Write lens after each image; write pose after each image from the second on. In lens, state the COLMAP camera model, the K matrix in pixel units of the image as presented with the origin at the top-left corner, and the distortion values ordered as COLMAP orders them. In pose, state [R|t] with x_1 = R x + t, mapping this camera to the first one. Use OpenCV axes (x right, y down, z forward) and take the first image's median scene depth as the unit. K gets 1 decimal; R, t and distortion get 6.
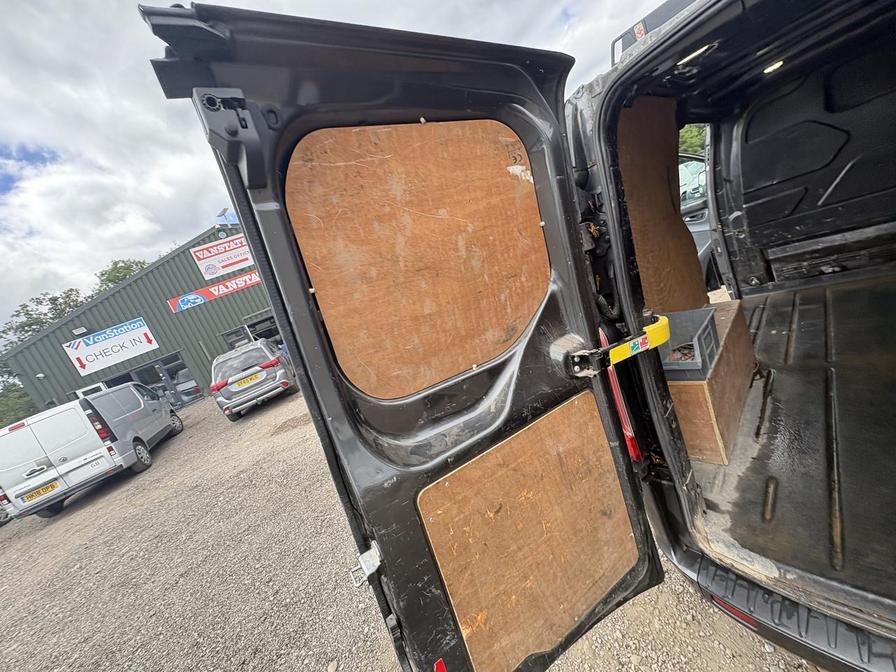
lens RADIAL K [[356.4, 0, 442.6], [0, 356.4, 341.6], [0, 0, 1]] dist [0.002802, -0.000399]
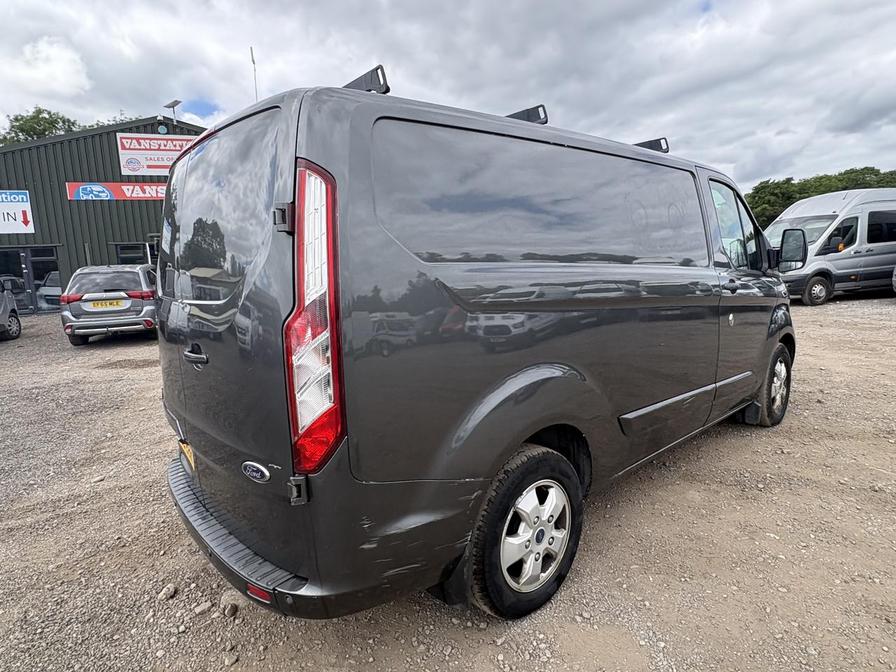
lens RADIAL K [[507.1, 0, 442.7], [0, 507.1, 331.0], [0, 0, 1]] dist [-0.000011, 0.004025]
pose [[0.943000, 0.332442, -0.015286, 0.615934], [-0.332762, 0.941279, -0.057126, -0.066664], [-0.004602, 0.058956, 0.998250, -0.493408]]
